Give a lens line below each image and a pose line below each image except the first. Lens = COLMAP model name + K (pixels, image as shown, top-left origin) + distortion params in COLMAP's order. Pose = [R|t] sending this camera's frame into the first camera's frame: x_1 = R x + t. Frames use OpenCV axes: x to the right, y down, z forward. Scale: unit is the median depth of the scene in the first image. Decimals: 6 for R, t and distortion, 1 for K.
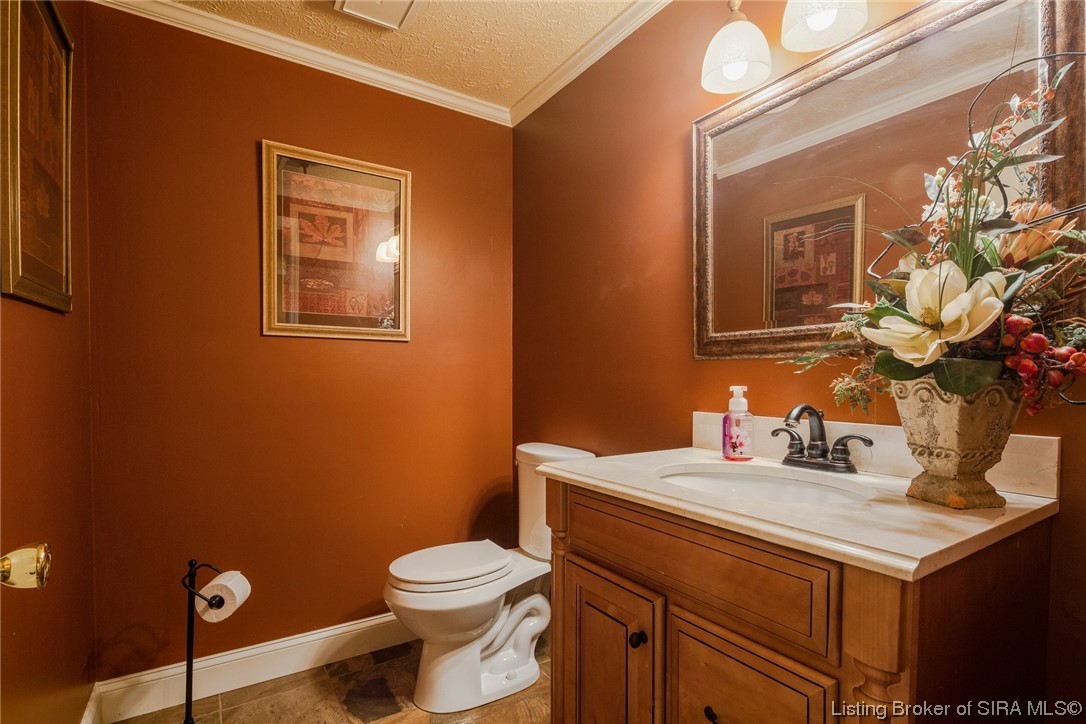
lens RADIAL K [[528.5, 0, 540.6], [0, 528.5, 361.6], [0, 0, 1]] dist [0.004383, -0.003774]
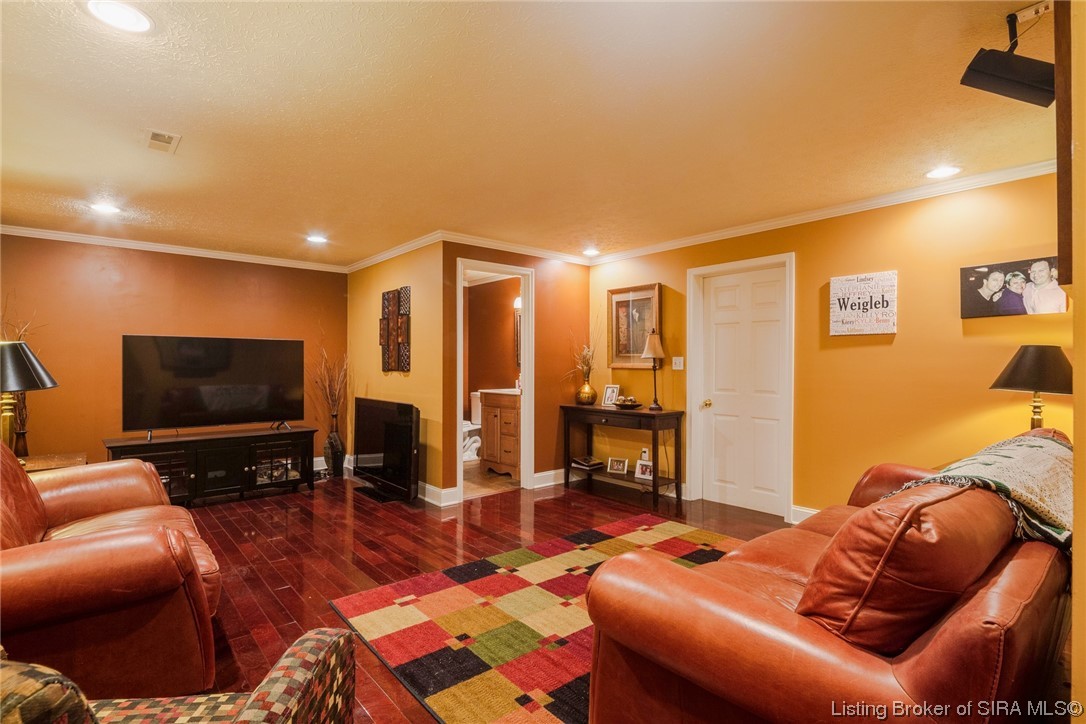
lens RADIAL K [[528.5, 0, 545.5], [0, 528.5, 360.5], [0, 0, 1]] dist [0.004383, -0.003774]
pose [[0.992393, -0.006270, 0.122950, 0.014637], [0.008389, 0.999825, -0.016721, 0.011064], [-0.122823, 0.017626, 0.992272, -2.532359]]
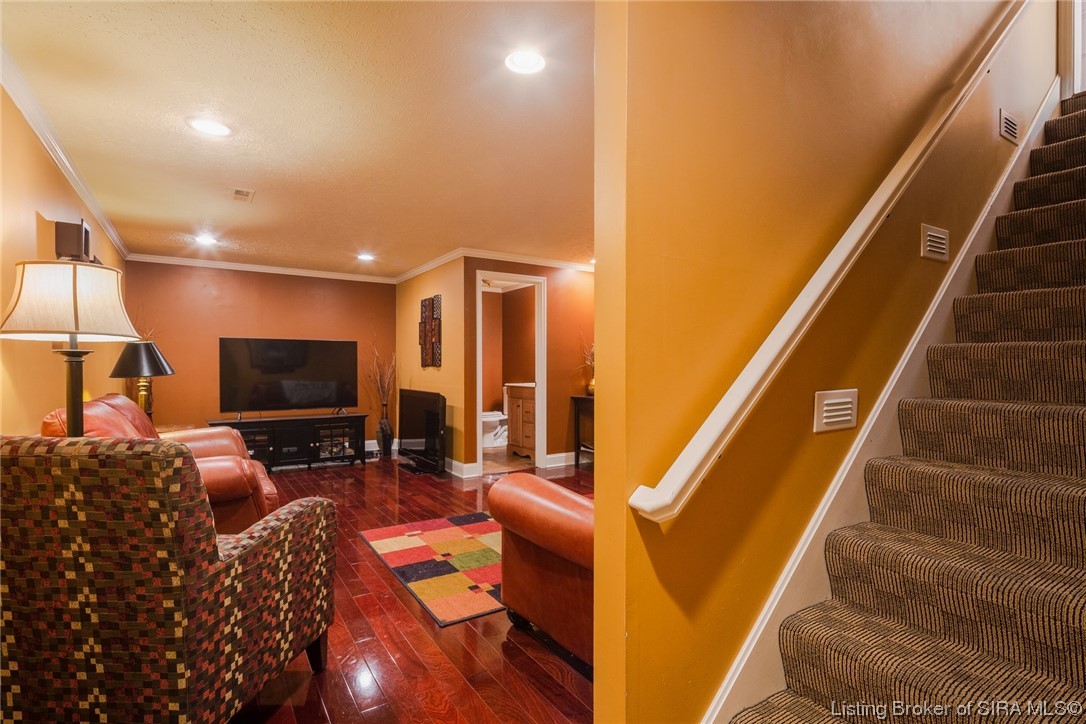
lens RADIAL K [[528.5, 0, 546.0], [0, 528.5, 368.1], [0, 0, 1]] dist [0.004383, -0.003774]
pose [[0.999954, -0.008561, -0.004387, 0.300017], [0.008525, 0.999930, -0.008256, 0.056649], [0.004457, 0.008218, 0.999956, -2.956689]]
